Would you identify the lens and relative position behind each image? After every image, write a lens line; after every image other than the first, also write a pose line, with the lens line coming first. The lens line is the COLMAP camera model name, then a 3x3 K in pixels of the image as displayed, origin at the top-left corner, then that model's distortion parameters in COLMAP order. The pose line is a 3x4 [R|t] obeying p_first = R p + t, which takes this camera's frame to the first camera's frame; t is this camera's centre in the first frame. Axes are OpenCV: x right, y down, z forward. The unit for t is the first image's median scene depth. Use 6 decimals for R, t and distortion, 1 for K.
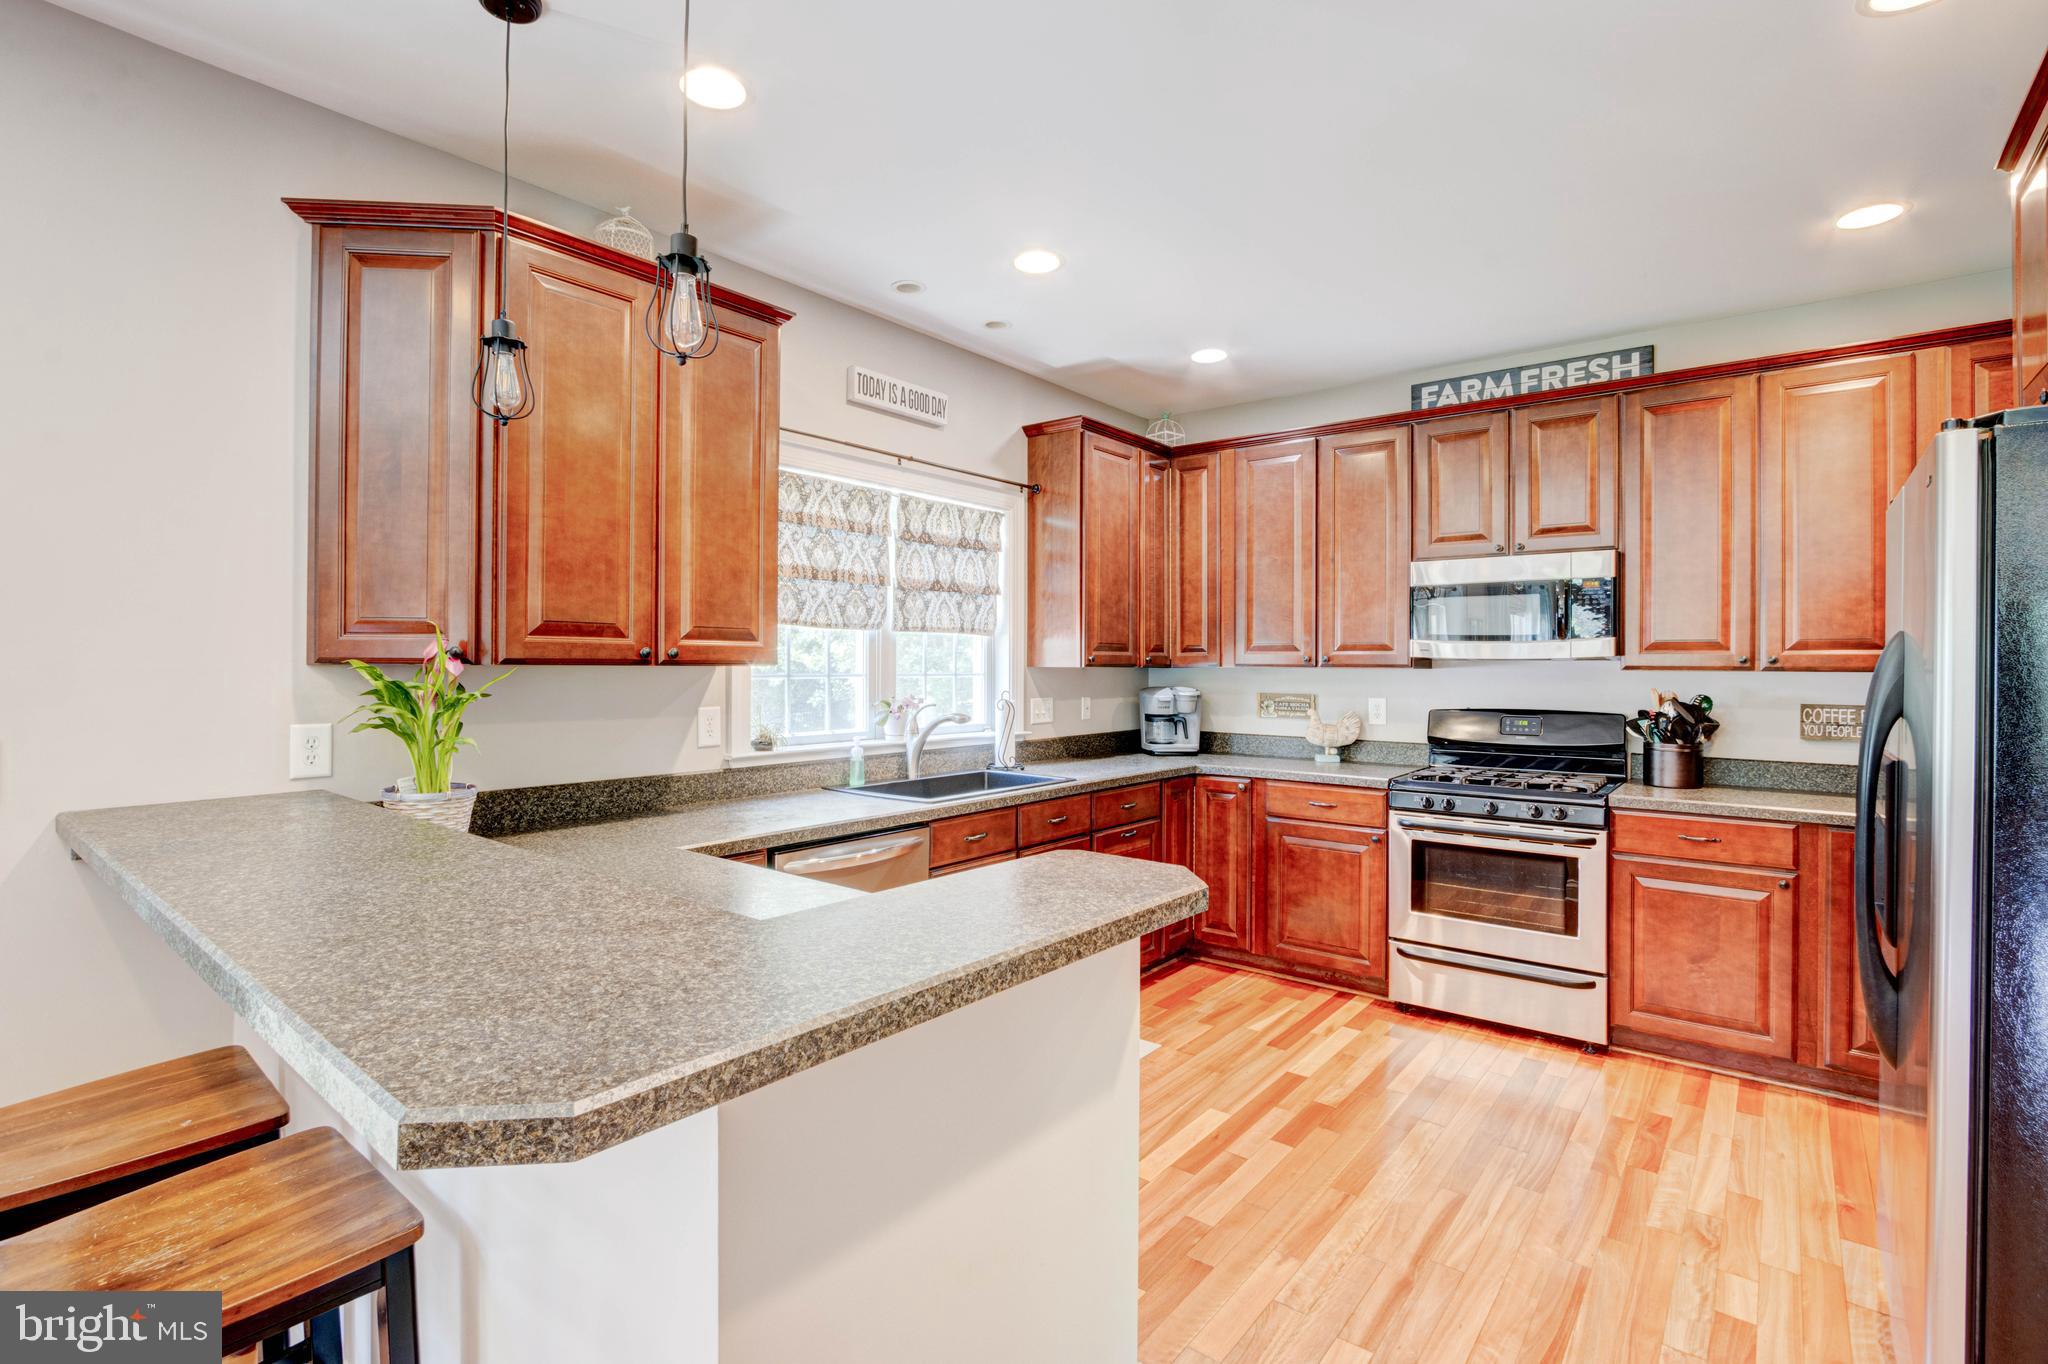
lens RADIAL K [[957.9, 0, 1016.8], [0, 957.9, 661.8], [0, 0, 1]] dist [-0.018723, 0.002935]
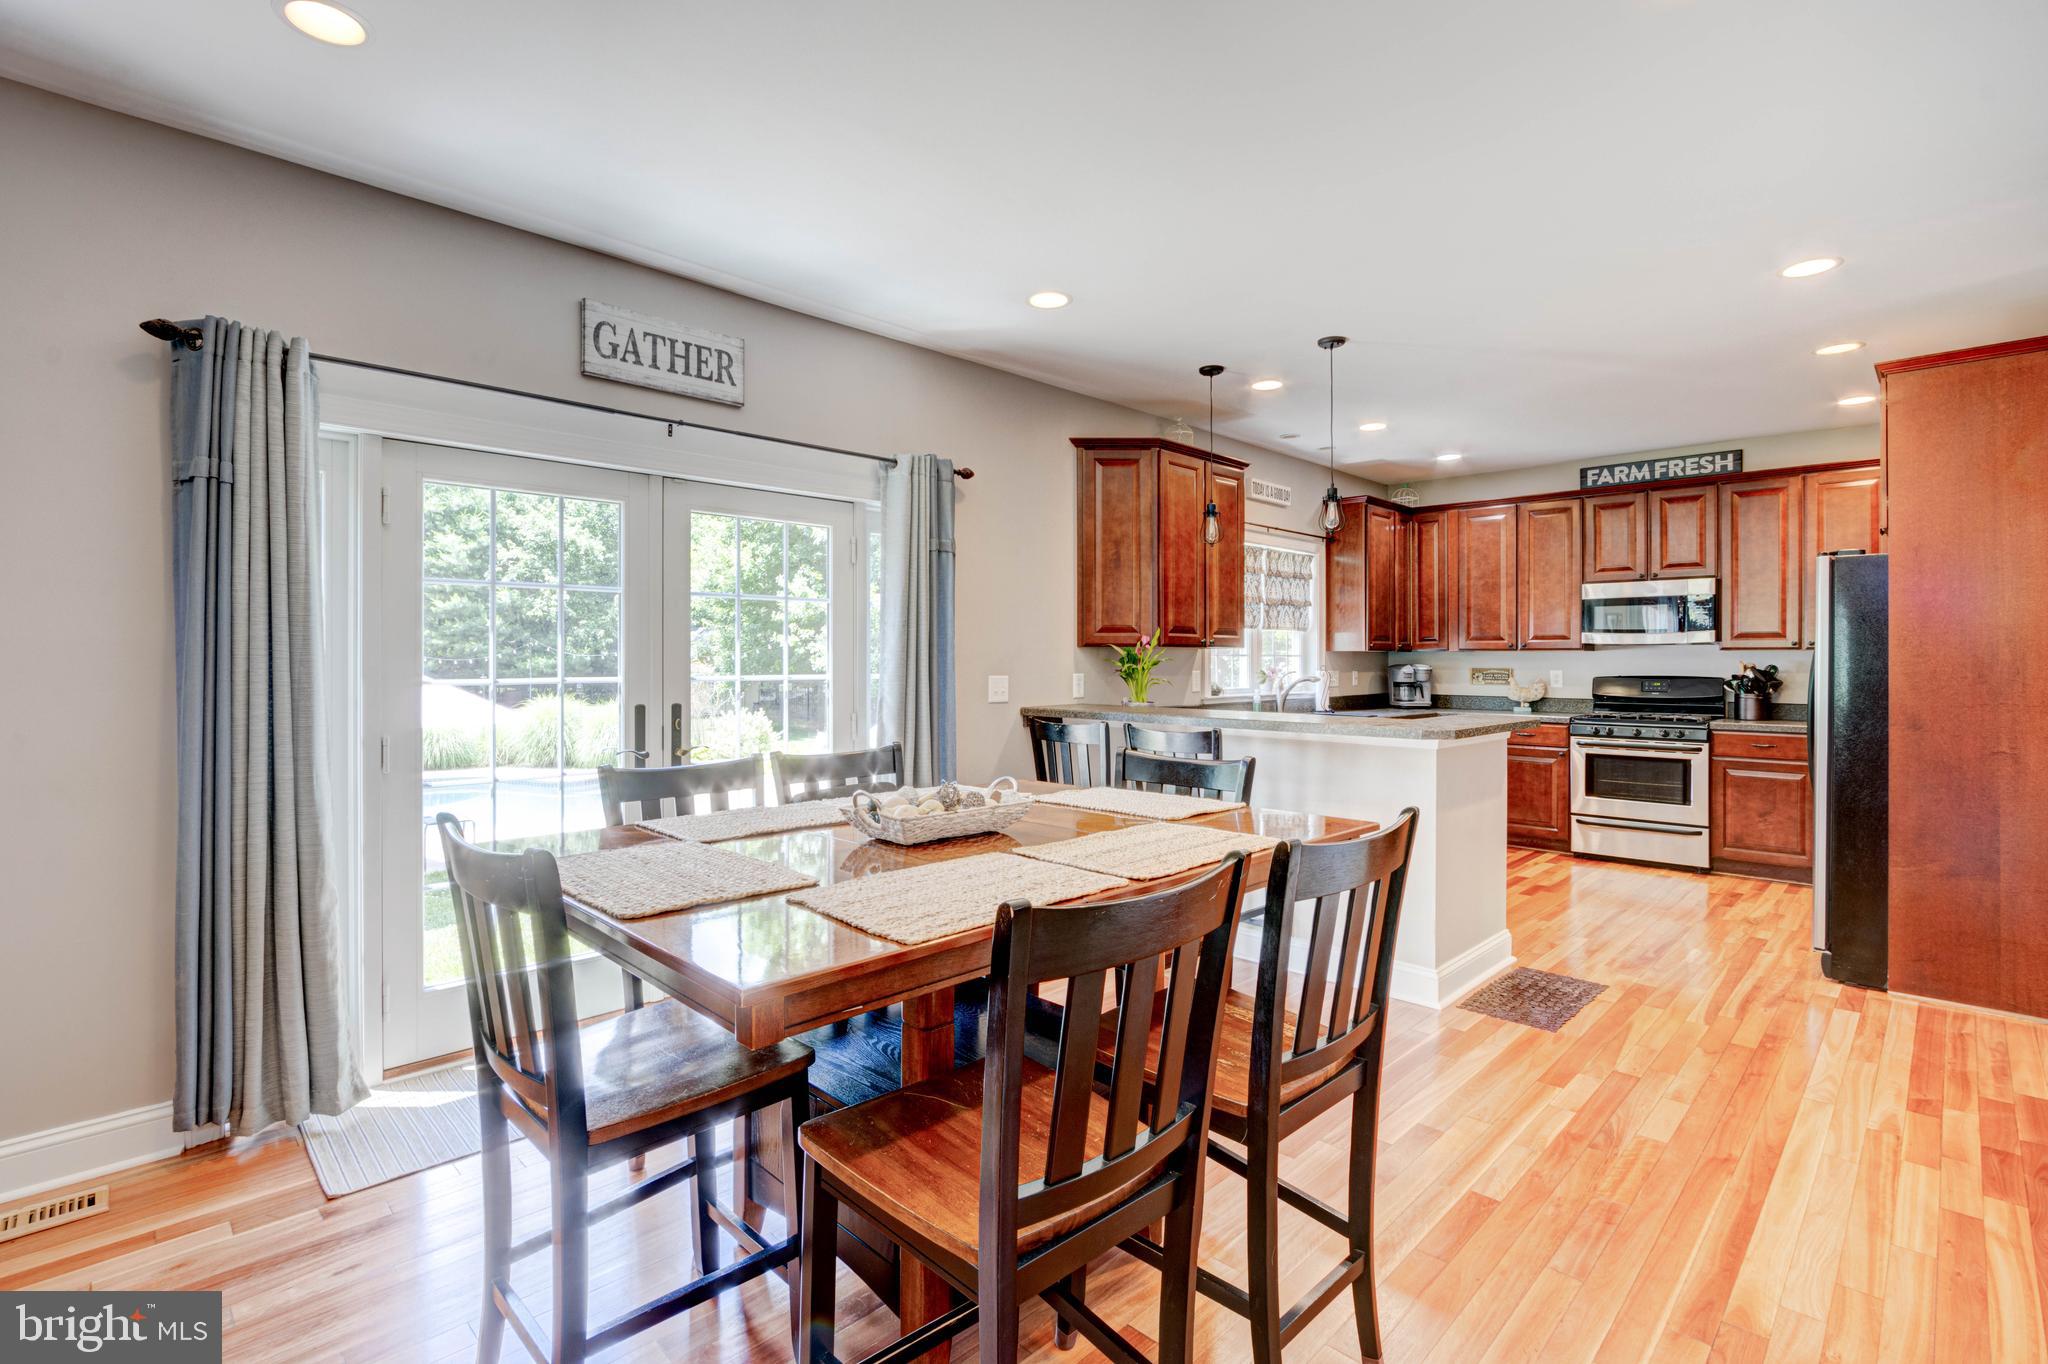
lens RADIAL K [[957.9, 0, 1006.1], [0, 957.9, 659.8], [0, 0, 1]] dist [-0.018723, 0.002935]
pose [[0.993804, -0.003243, -0.111104, -0.396575], [0.003570, 0.999990, 0.002749, 0.015776], [0.111094, -0.003129, 0.993805, -0.743424]]
